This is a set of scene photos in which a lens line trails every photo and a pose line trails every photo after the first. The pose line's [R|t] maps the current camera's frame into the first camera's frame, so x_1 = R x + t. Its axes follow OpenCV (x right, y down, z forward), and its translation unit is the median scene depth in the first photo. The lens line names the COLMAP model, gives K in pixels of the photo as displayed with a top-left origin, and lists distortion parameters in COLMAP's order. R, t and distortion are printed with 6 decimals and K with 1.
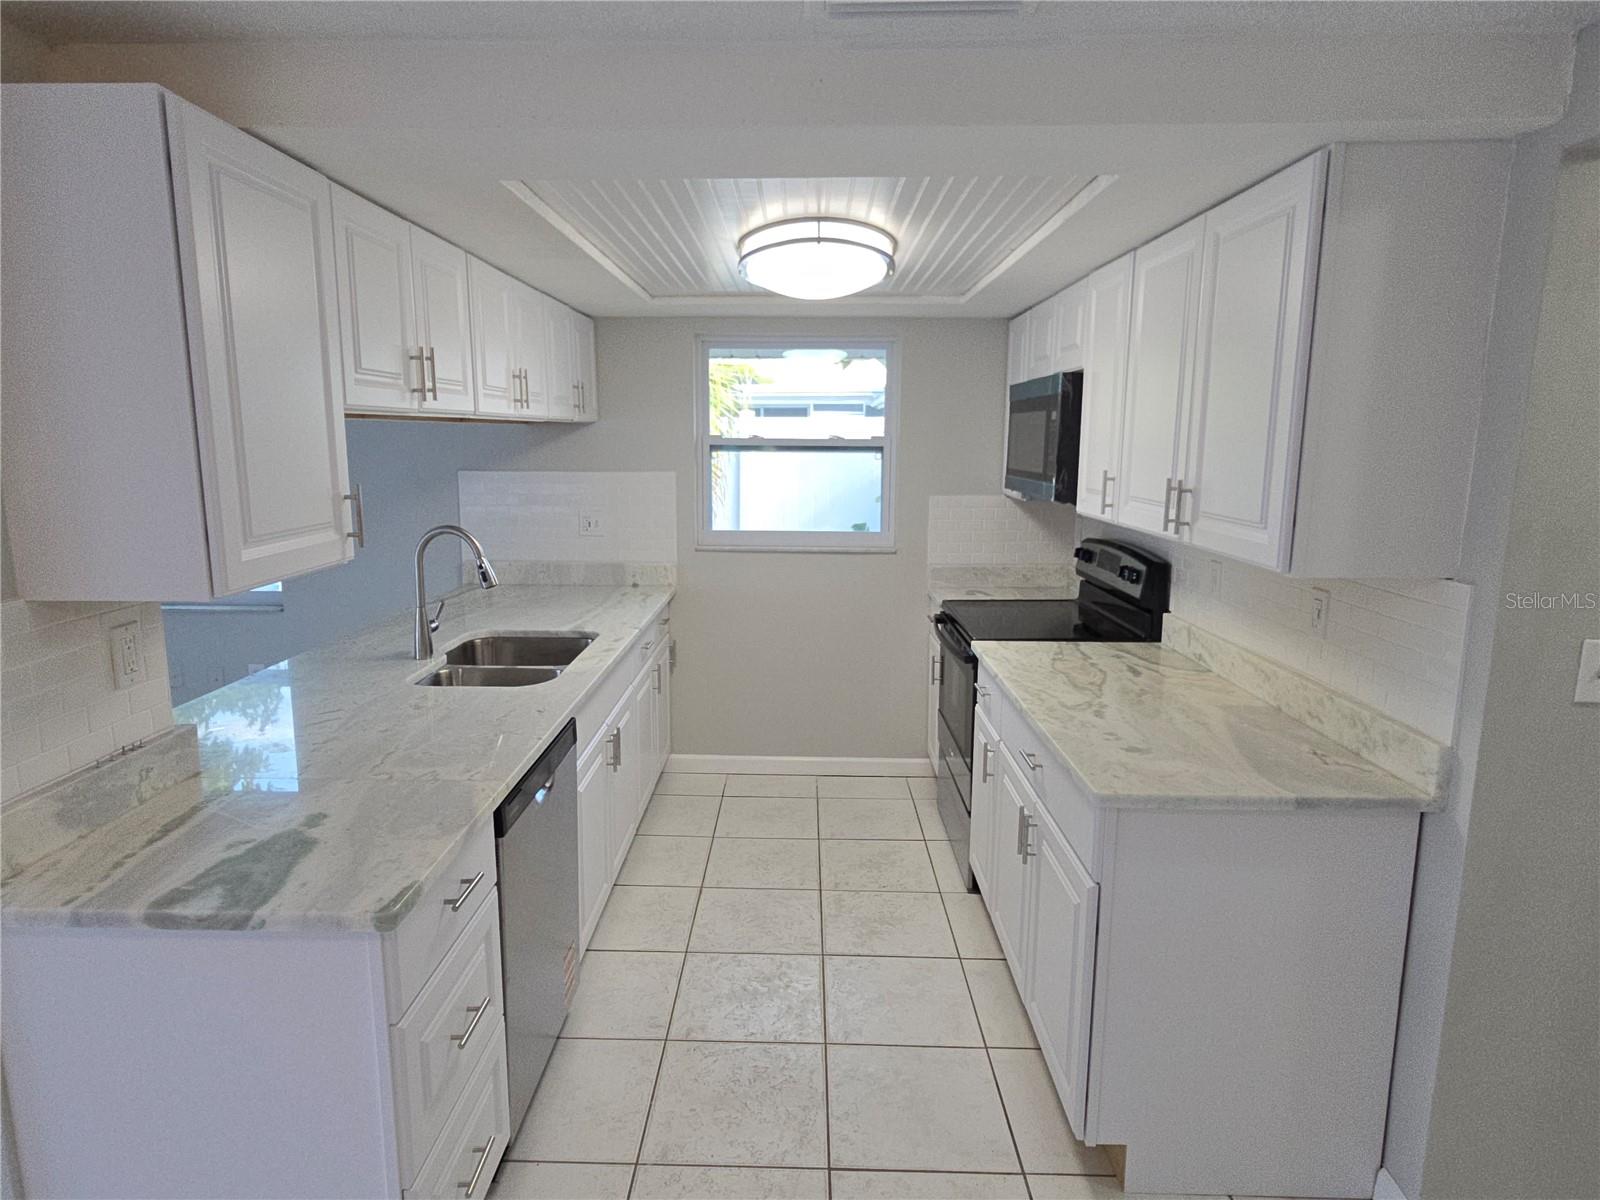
lens RADIAL K [[920.0, 0, 789.7], [0, 920.0, 594.4], [0, 0, 1]] dist [0.001386, 0.003000]
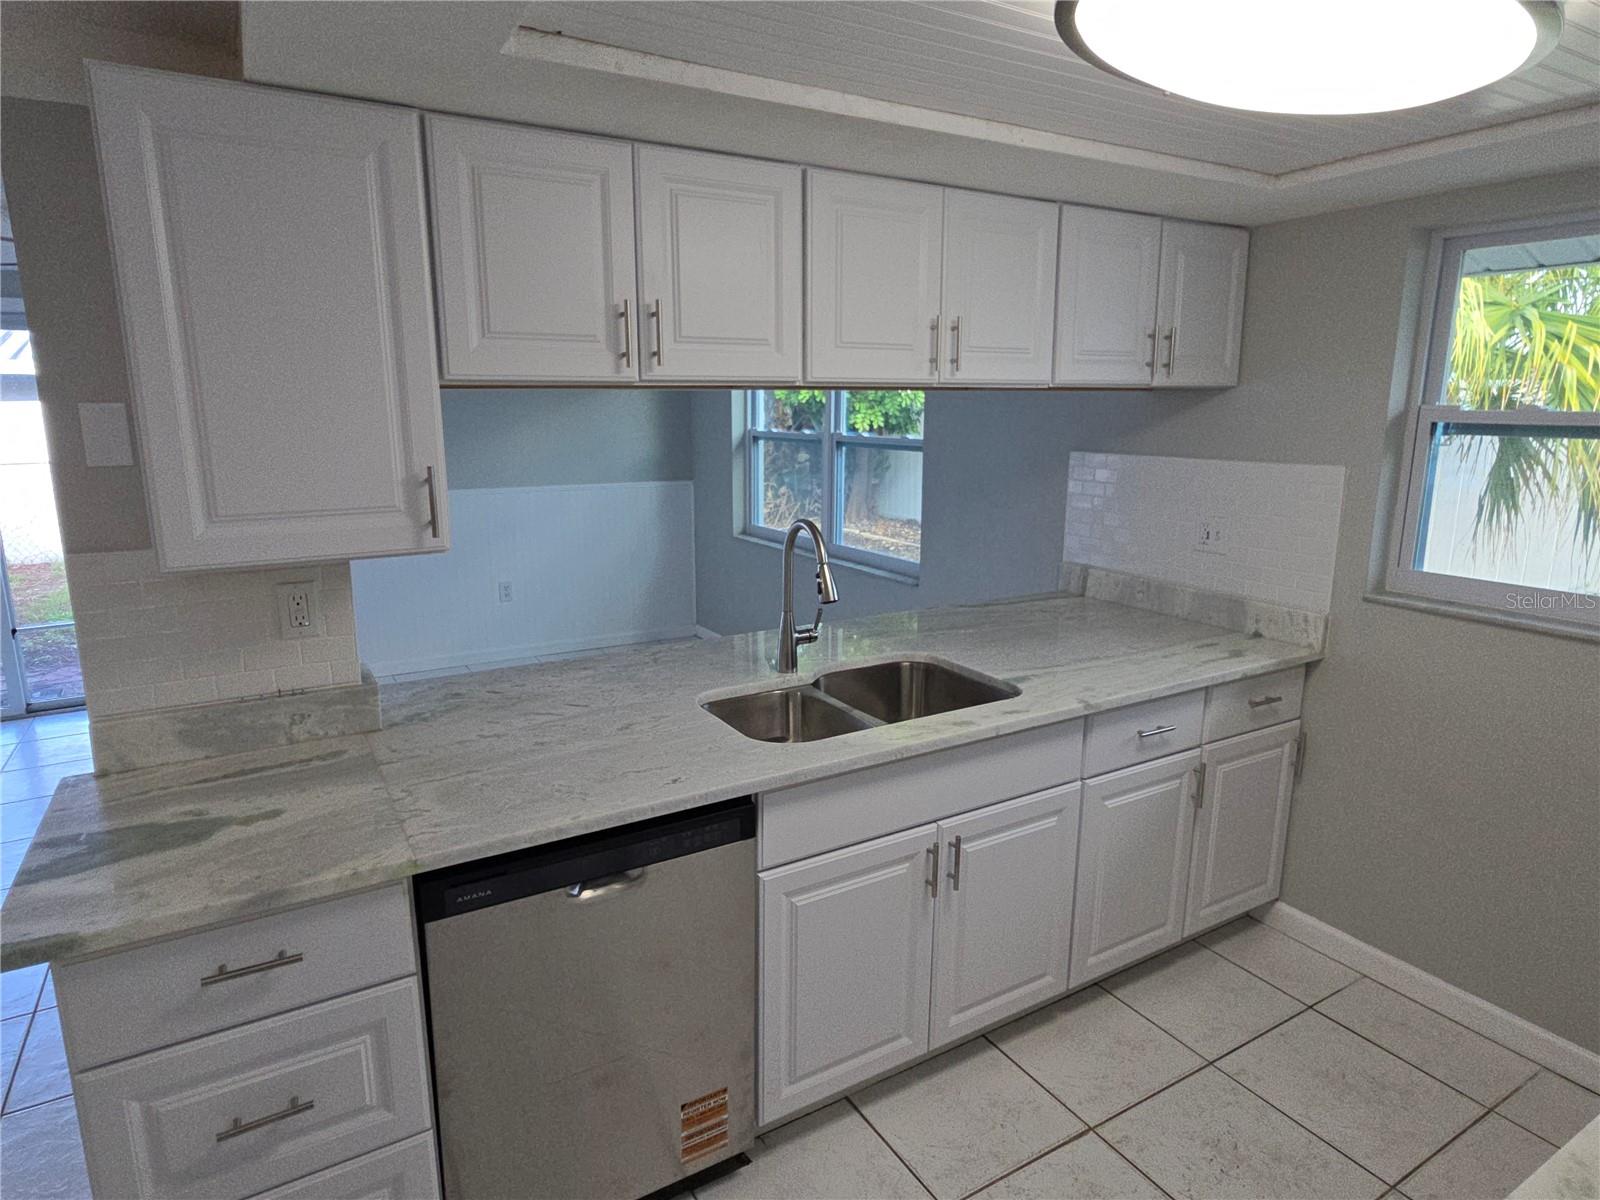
lens RADIAL K [[920.0, 0, 789.7], [0, 920.0, 594.4], [0, 0, 1]] dist [0.001386, 0.003000]
pose [[0.521813, 0.171301, -0.835684, 0.308097], [-0.143195, 0.983319, 0.112151, -0.097496], [0.840956, 0.061144, 0.537638, 0.543798]]
